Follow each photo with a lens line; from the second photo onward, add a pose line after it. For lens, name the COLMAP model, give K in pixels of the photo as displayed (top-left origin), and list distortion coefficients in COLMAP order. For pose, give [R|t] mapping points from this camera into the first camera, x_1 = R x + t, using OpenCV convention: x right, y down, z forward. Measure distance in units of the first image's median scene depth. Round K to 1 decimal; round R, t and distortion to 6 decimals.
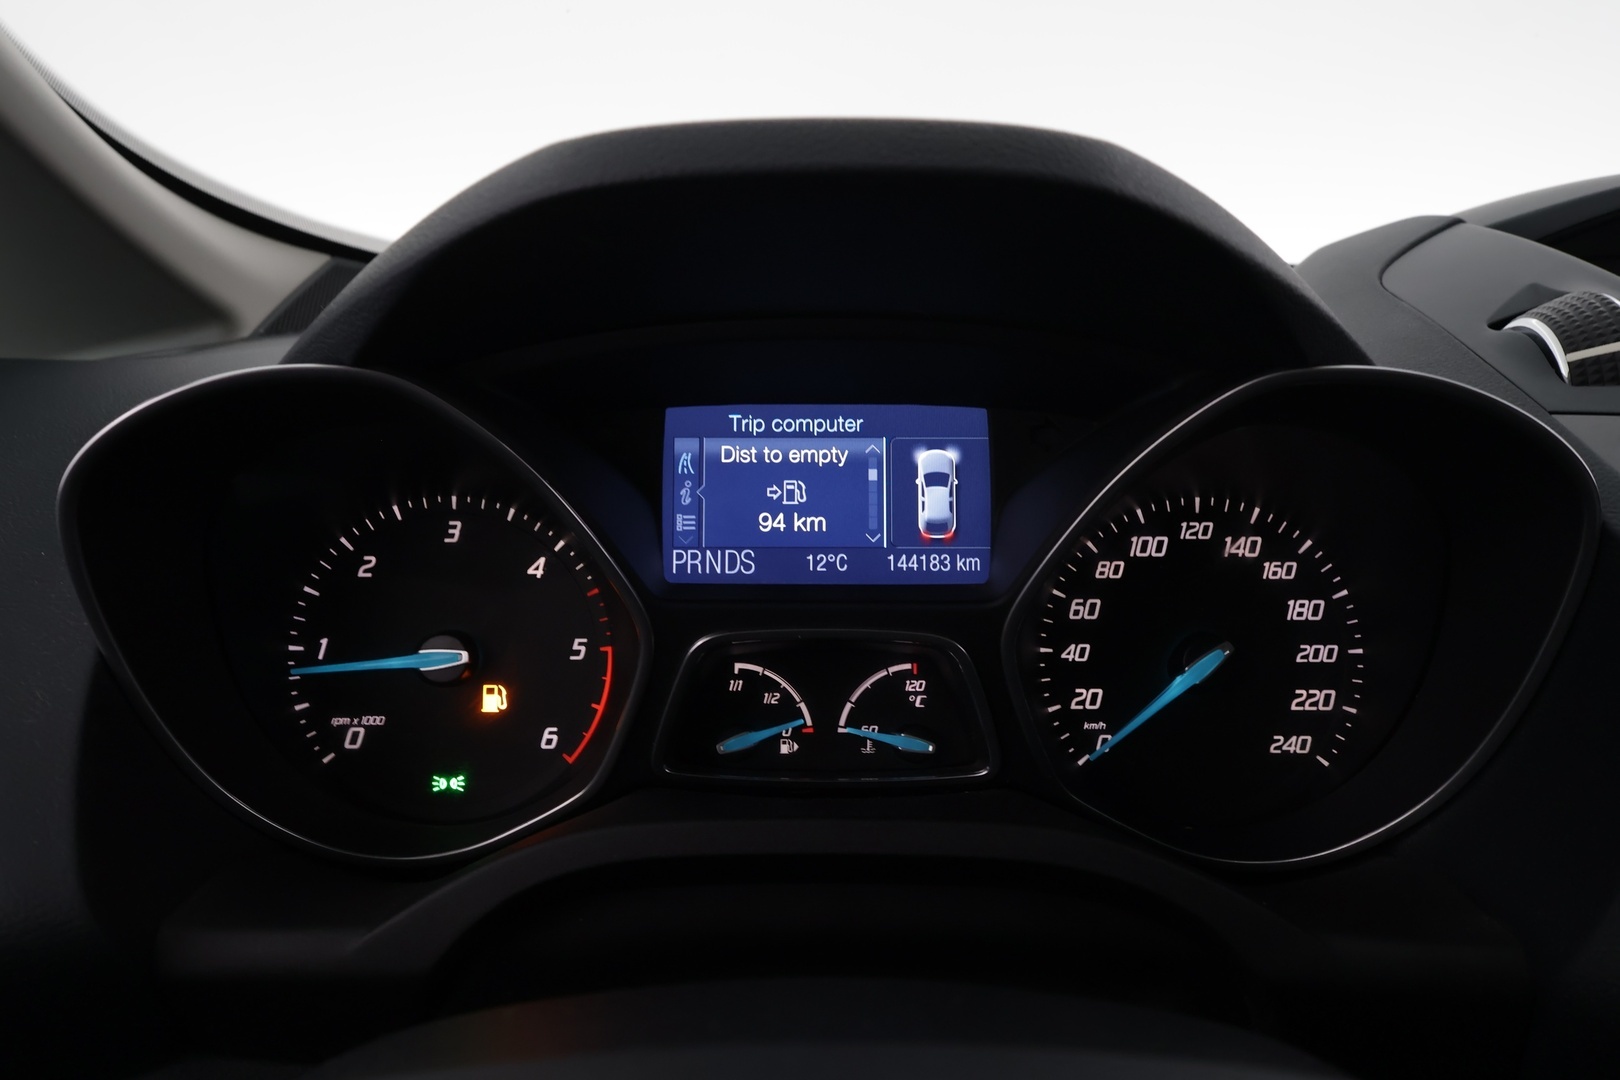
lens RADIAL K [[1267.3, 0, 810.0], [0, 1267.3, 540.0], [0, 0, 1]] dist [-0.000581, 0.001752]
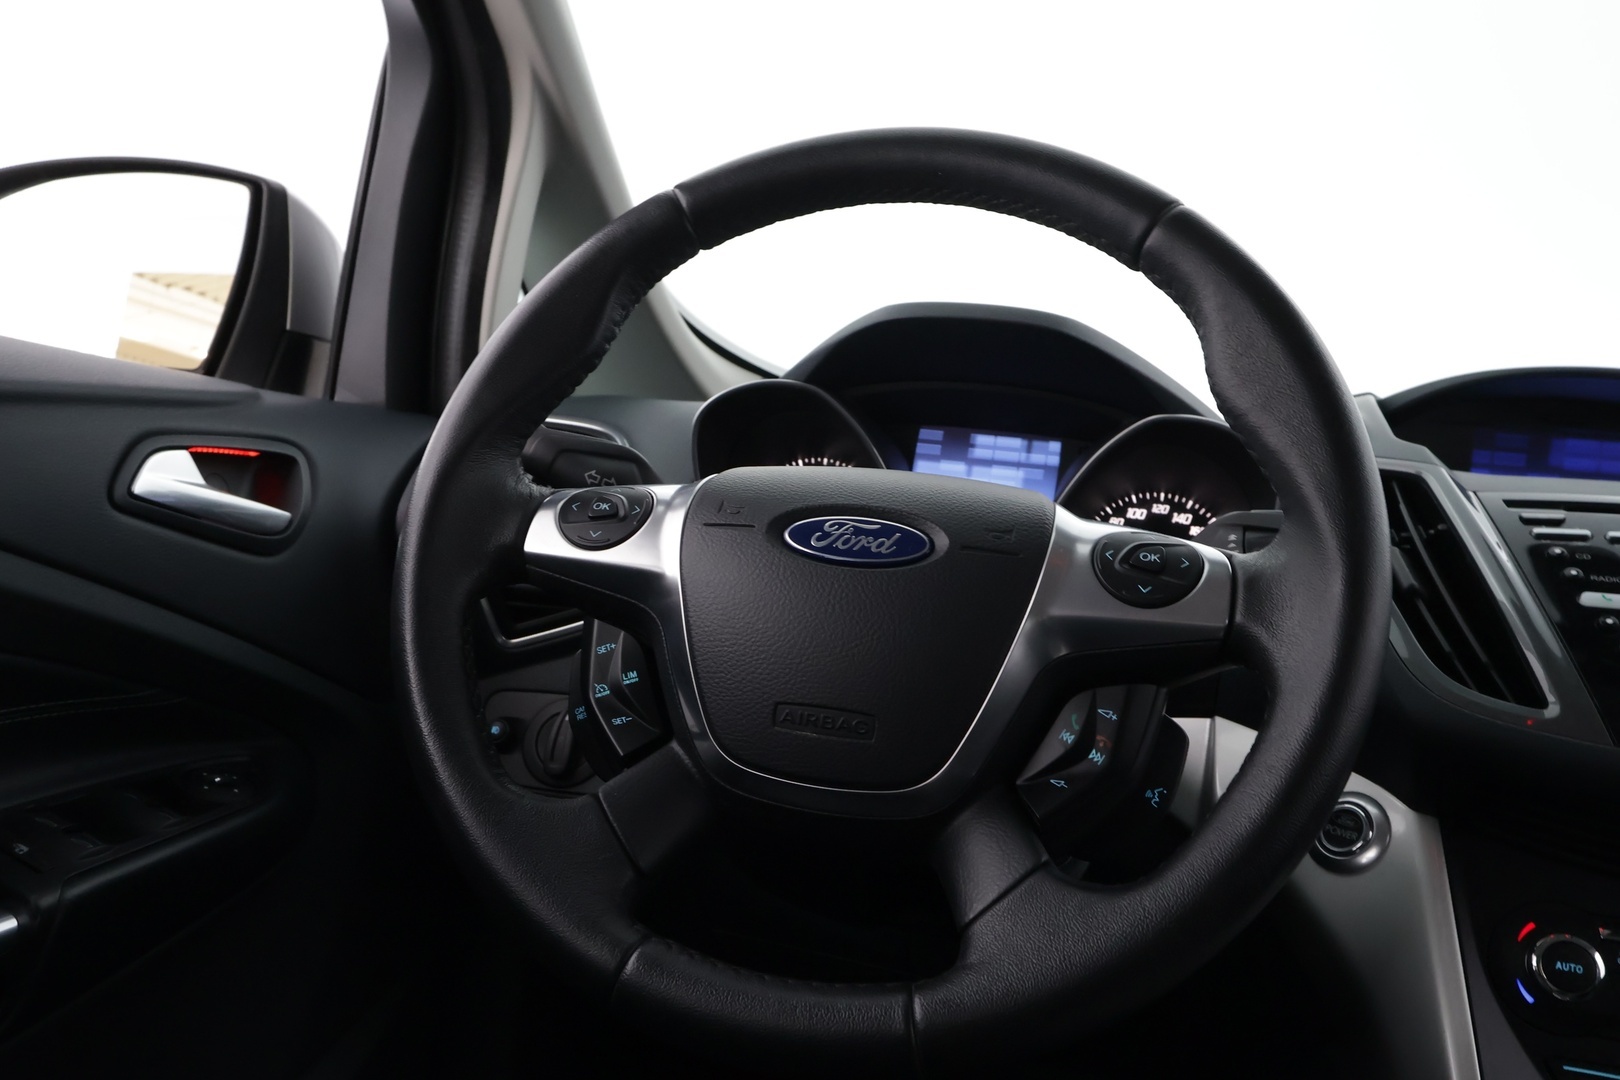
lens RADIAL K [[1267.3, 0, 810.0], [0, 1267.3, 540.0], [0, 0, 1]] dist [-0.000581, 0.001752]
pose [[0.962361, 0.113400, -0.246987, 0.273658], [-0.151244, 0.978527, -0.140034, 0.435556], [0.225804, 0.172118, 0.958847, -1.175235]]
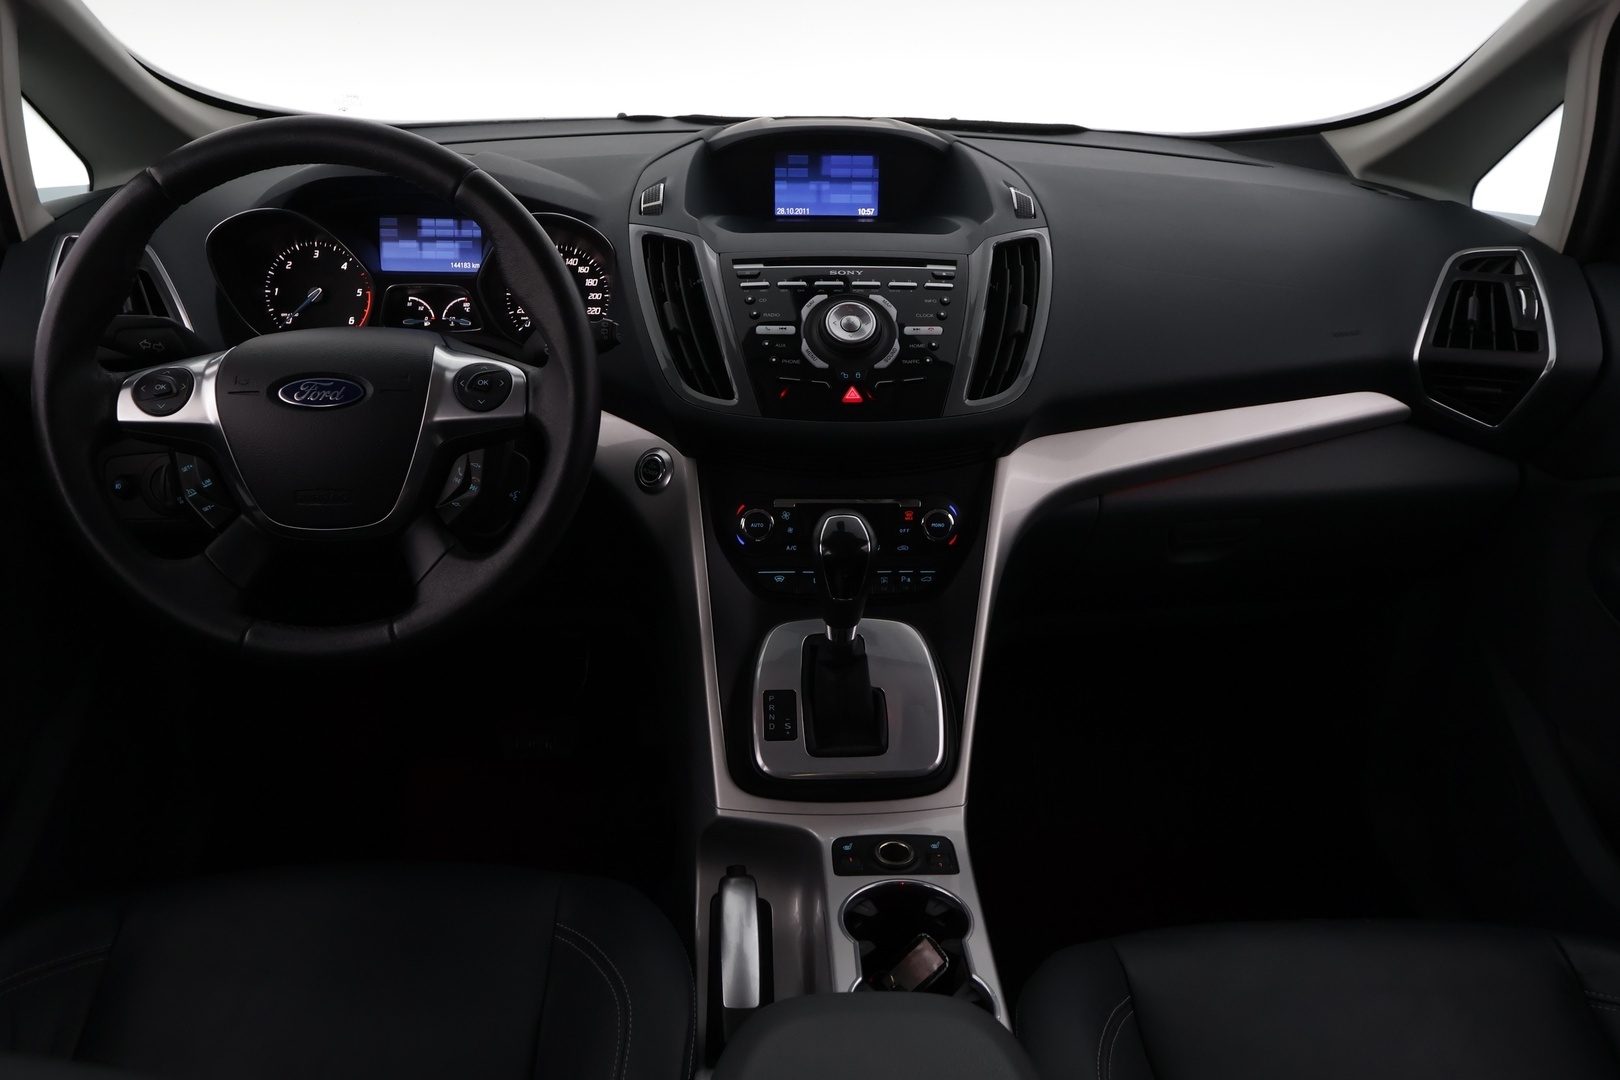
lens RADIAL K [[1267.3, 0, 810.0], [0, 1267.3, 540.0], [0, 0, 1]] dist [-0.000581, 0.001752]
pose [[0.998225, -0.001843, 0.059525, 0.753473], [-0.010746, 0.977538, 0.210483, 0.012207], [-0.058576, -0.210749, 0.975784, -2.290465]]
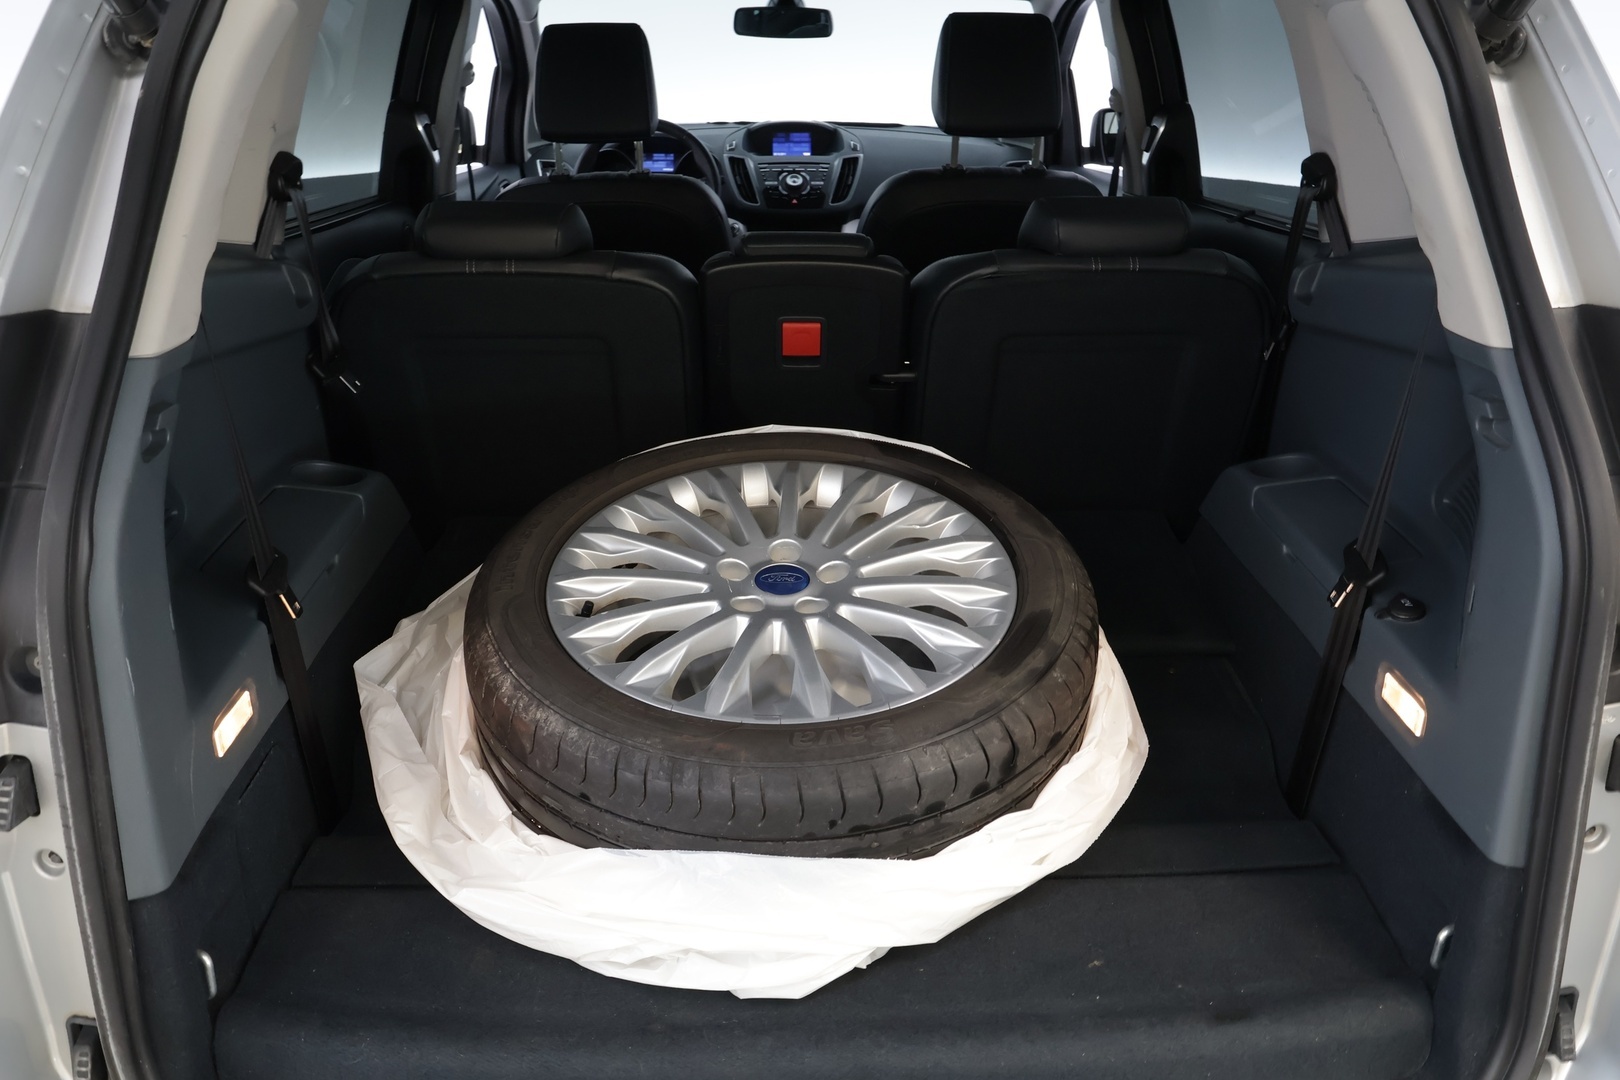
lens RADIAL K [[1267.3, 0, 810.0], [0, 1267.3, 540.0], [0, 0, 1]] dist [-0.000581, 0.001752]
pose [[0.999145, -0.005697, 0.040954, 0.736264], [-0.002287, 0.981333, 0.192303, 0.894443], [-0.041286, -0.192232, 0.980481, -8.724957]]
